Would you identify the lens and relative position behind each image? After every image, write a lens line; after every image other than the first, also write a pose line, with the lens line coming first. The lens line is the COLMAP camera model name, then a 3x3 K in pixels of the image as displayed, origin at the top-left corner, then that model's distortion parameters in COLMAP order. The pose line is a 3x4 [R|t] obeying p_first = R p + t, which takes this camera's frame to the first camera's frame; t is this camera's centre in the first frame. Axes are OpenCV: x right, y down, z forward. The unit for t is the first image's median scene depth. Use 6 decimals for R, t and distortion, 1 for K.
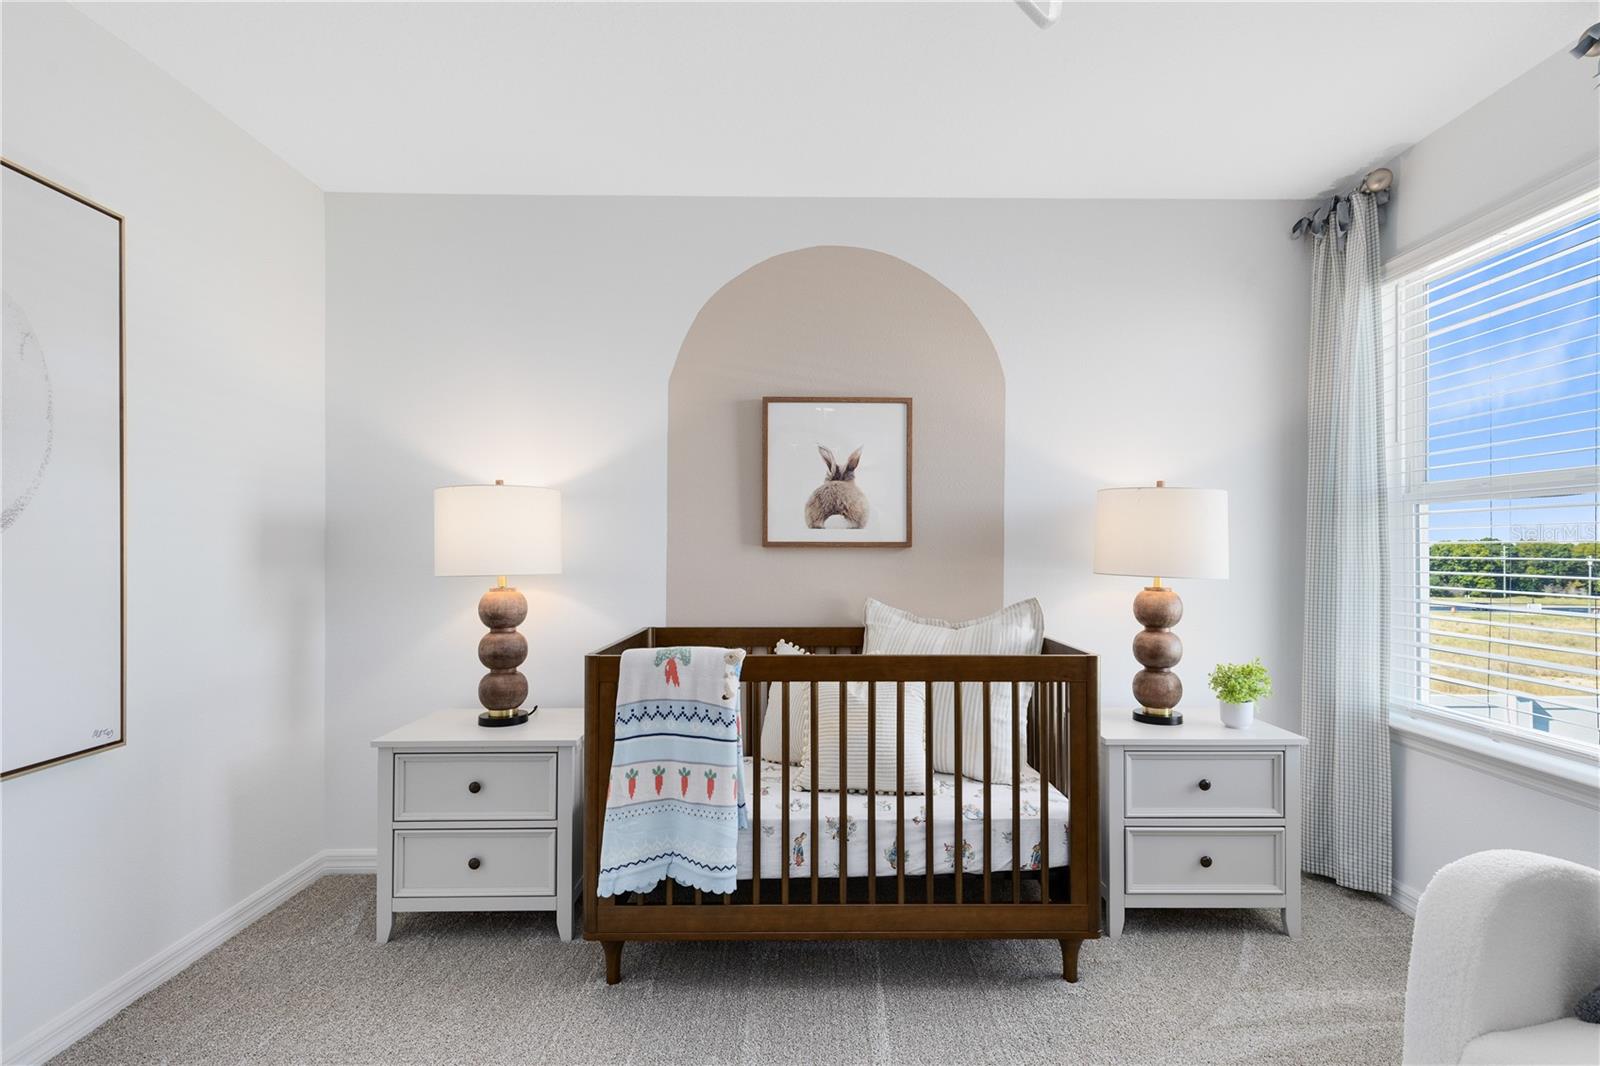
lens RADIAL K [[757.2, 0, 805.5], [0, 757.2, 540.7], [0, 0, 1]] dist [0.003091, 0.000529]
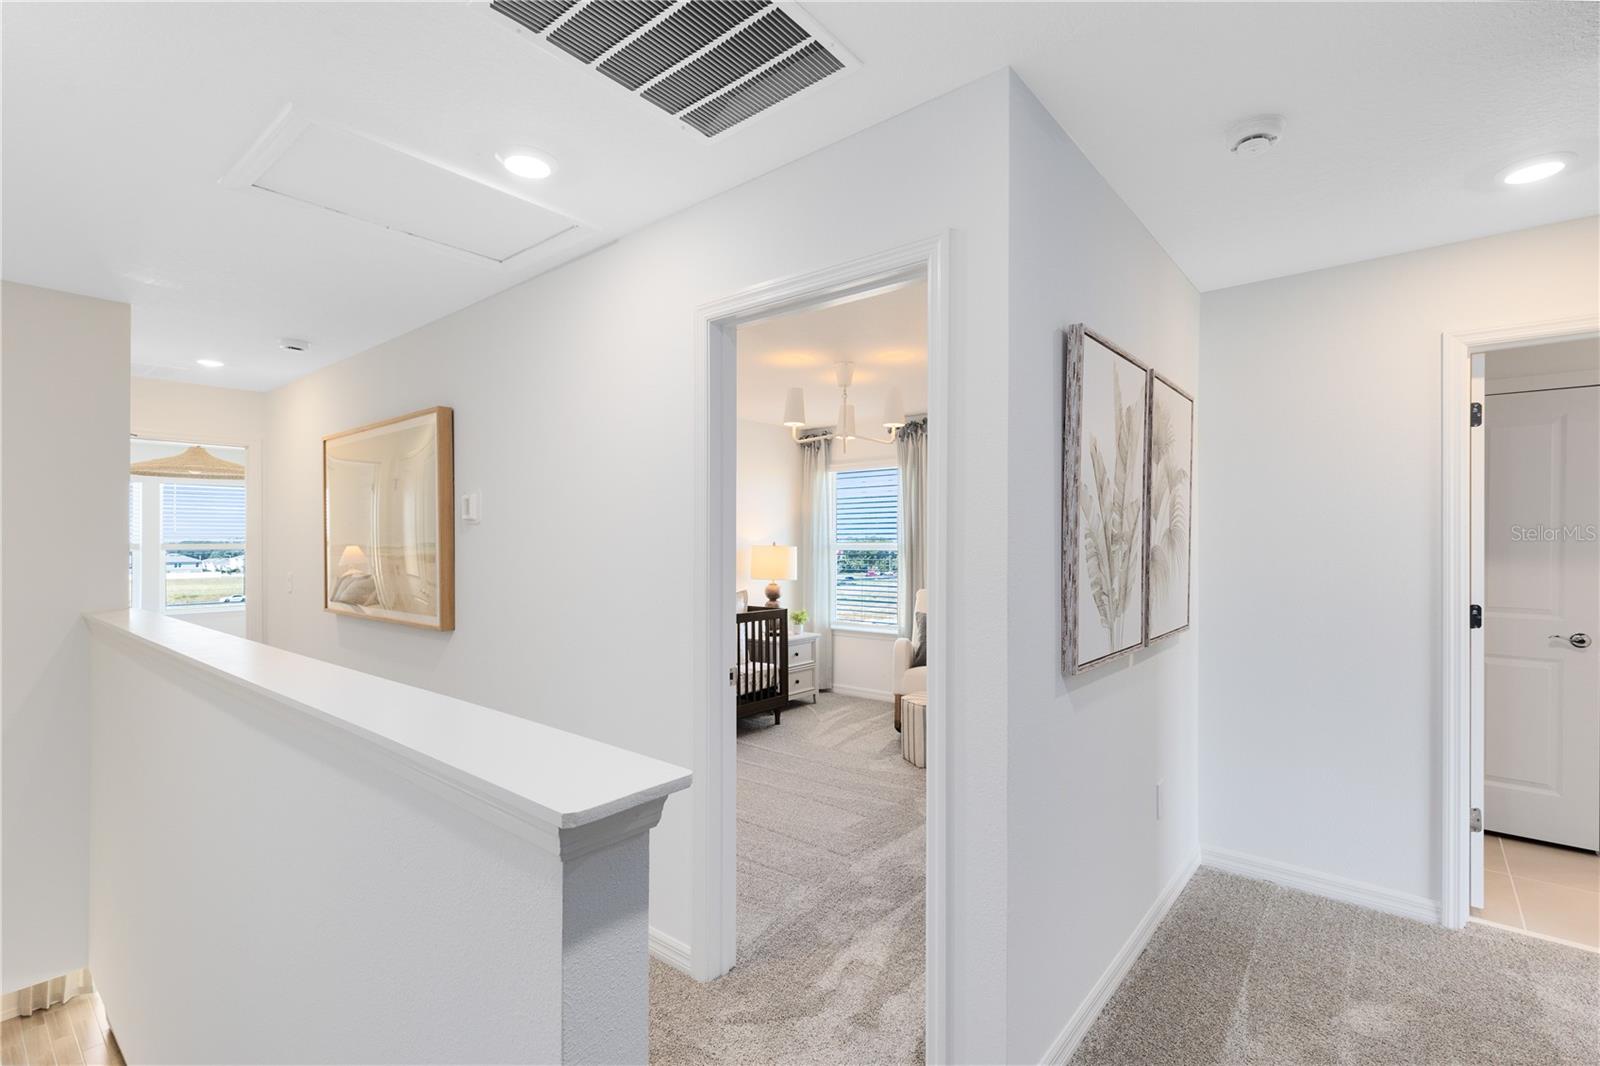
lens RADIAL K [[721.4, 0, 804.8], [0, 721.4, 535.8], [0, 0, 1]] dist [0.002307, 0.000326]
pose [[0.646493, 0.005125, 0.762902, -1.414922], [-0.005605, 0.999982, -0.001969, -0.101810], [-0.762899, -0.003003, 0.646511, -0.698157]]
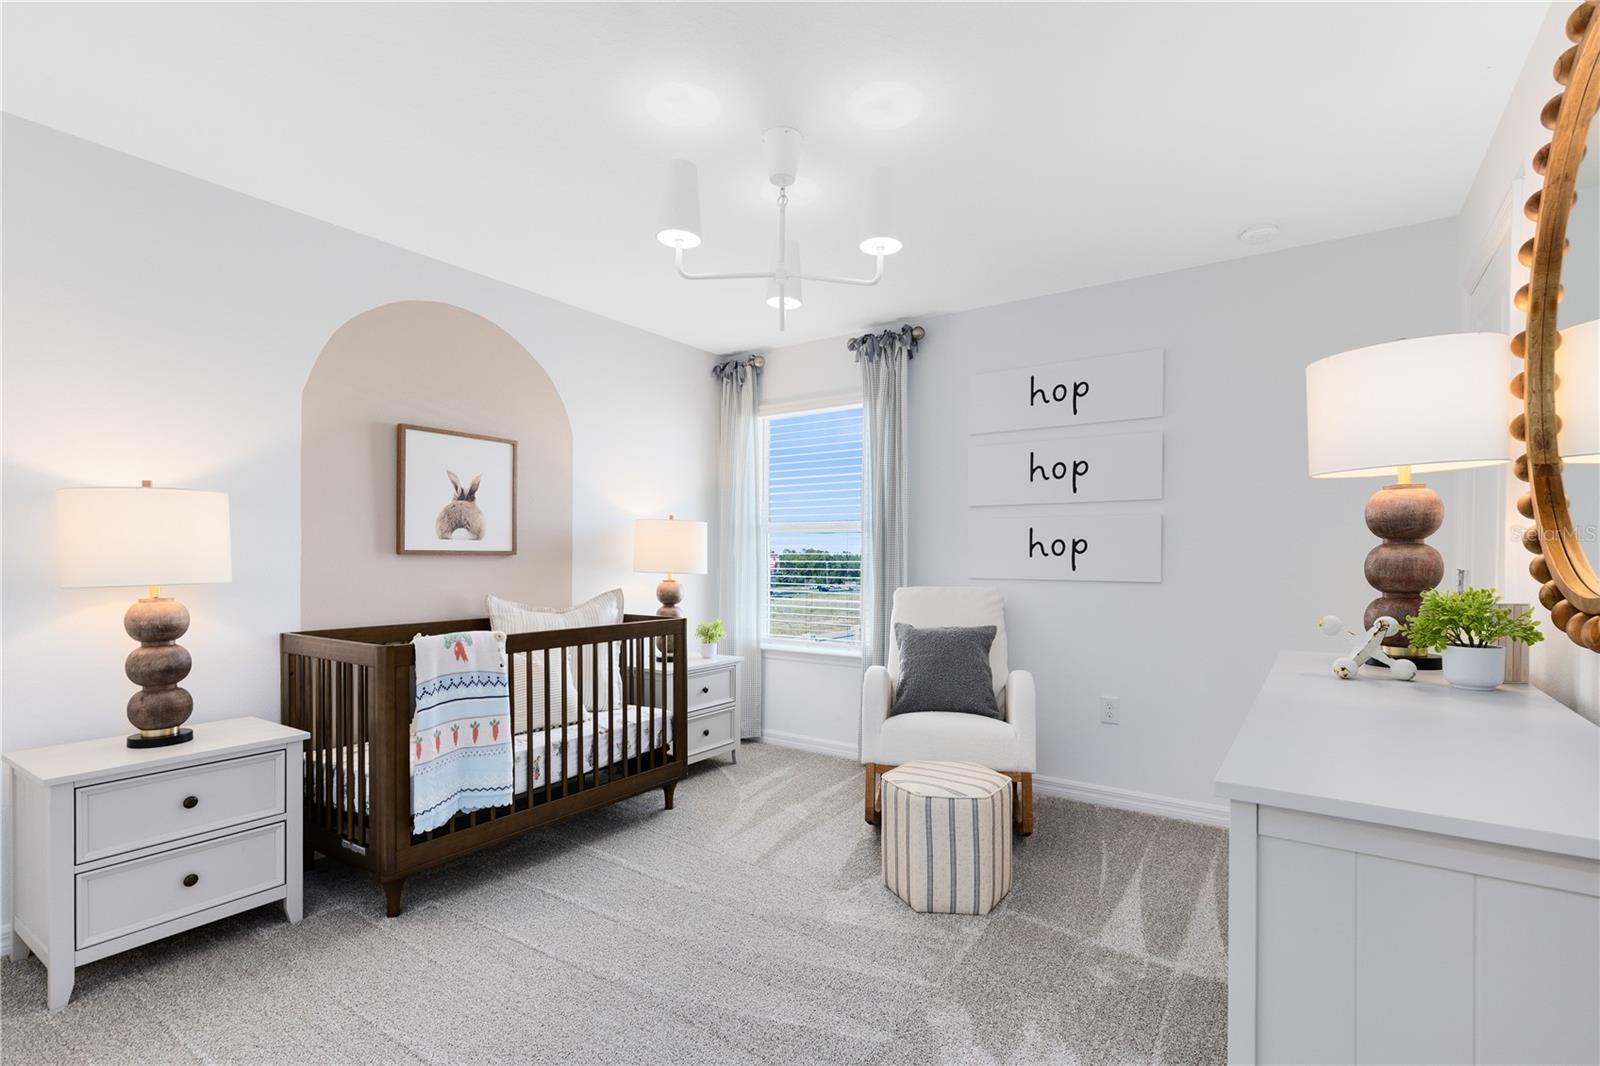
lens RADIAL K [[741.4, 0, 804.5], [0, 741.4, 557.1], [0, 0, 1]] dist [0.000318, -0.000115]
pose [[0.578397, -0.000742, 0.815755, -0.724198], [-0.011068, 0.999900, 0.008756, -0.005080], [-0.815680, -0.014093, 0.578331, -0.177528]]
